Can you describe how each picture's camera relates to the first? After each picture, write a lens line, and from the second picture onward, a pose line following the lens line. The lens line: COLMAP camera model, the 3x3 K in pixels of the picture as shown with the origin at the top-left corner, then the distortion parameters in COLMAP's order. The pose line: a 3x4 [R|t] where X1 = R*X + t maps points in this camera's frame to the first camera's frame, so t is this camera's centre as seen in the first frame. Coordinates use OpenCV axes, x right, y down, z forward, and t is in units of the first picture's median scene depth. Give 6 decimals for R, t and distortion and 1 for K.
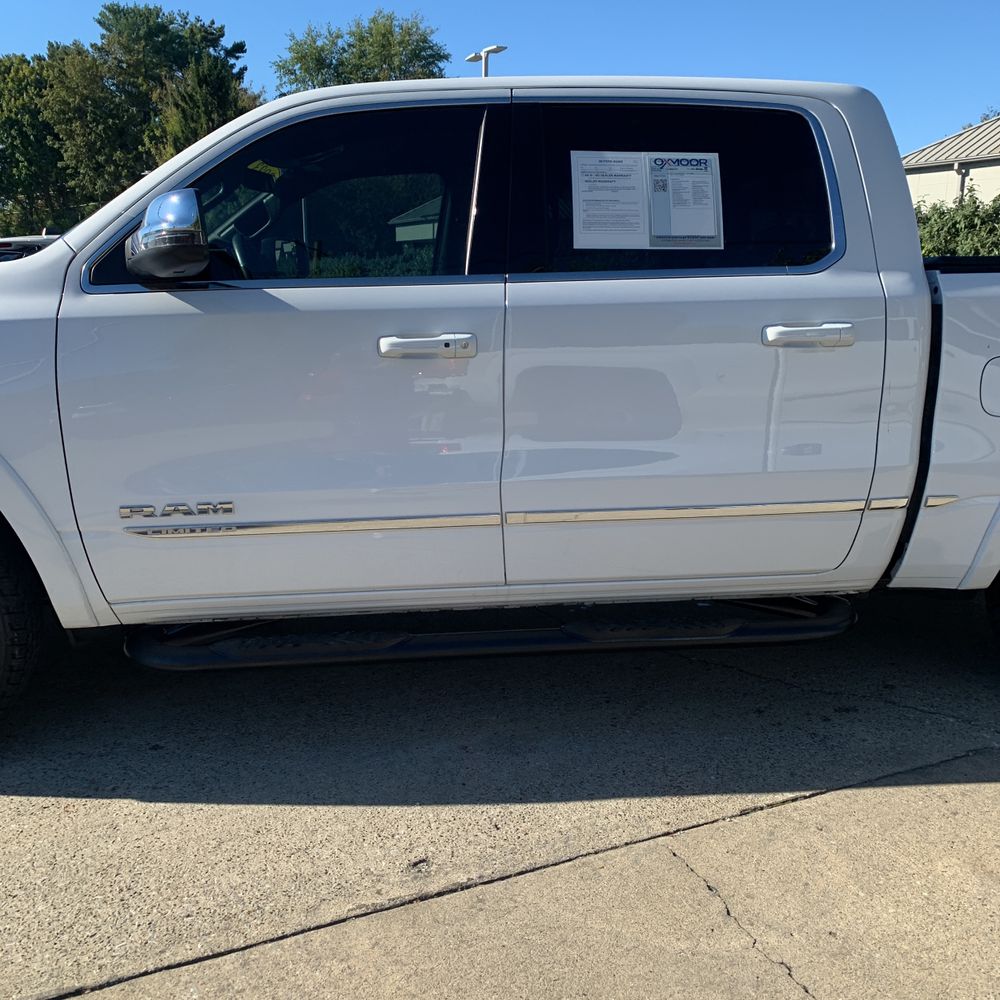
lens RADIAL K [[1030.5, 0, 493.7], [0, 1030.5, 506.1], [0, 0, 1]] dist [0.010191, 0.000000]
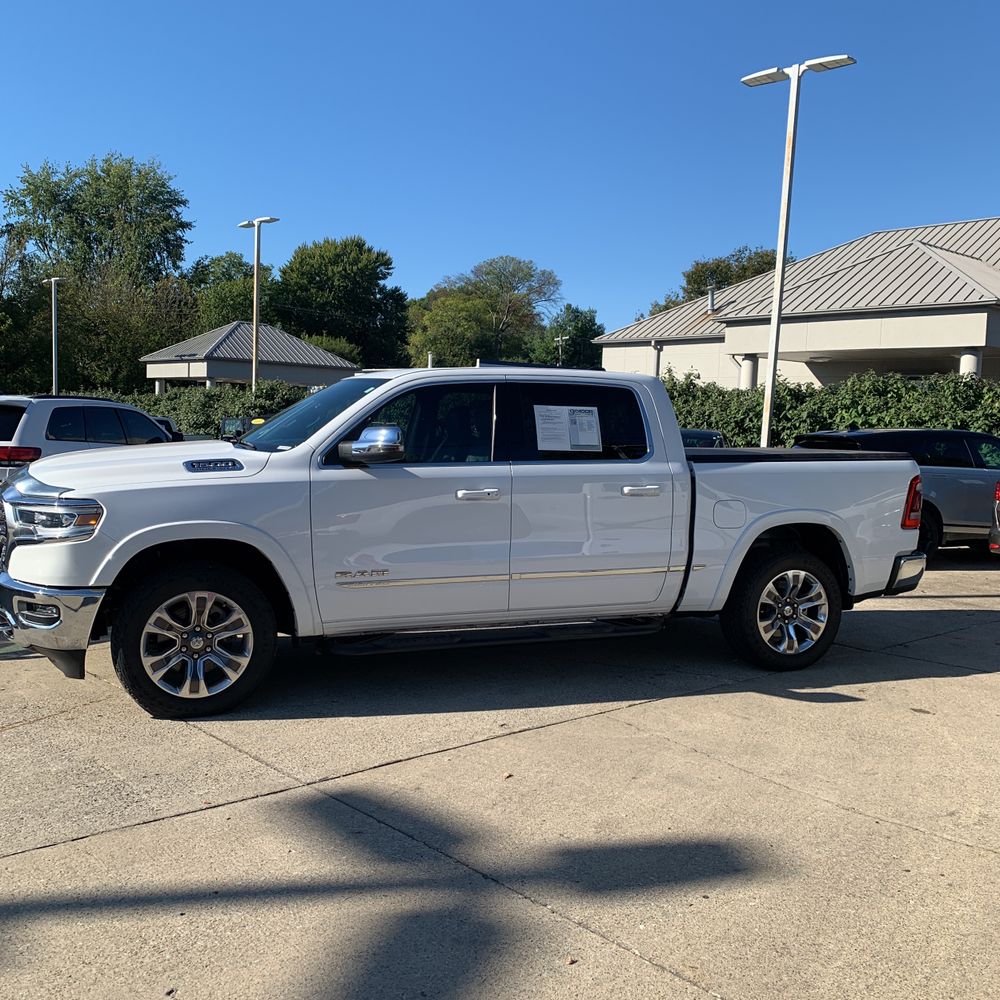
lens RADIAL K [[1030.5, 0, 512.0], [0, 1030.5, 483.9], [0, 0, 1]] dist [0.010191, 0.000000]
pose [[0.960233, 0.009057, 0.279053, -0.537551], [0.032716, 0.988938, -0.144674, 0.120286], [-0.277277, 0.148050, 0.949315, -0.947603]]
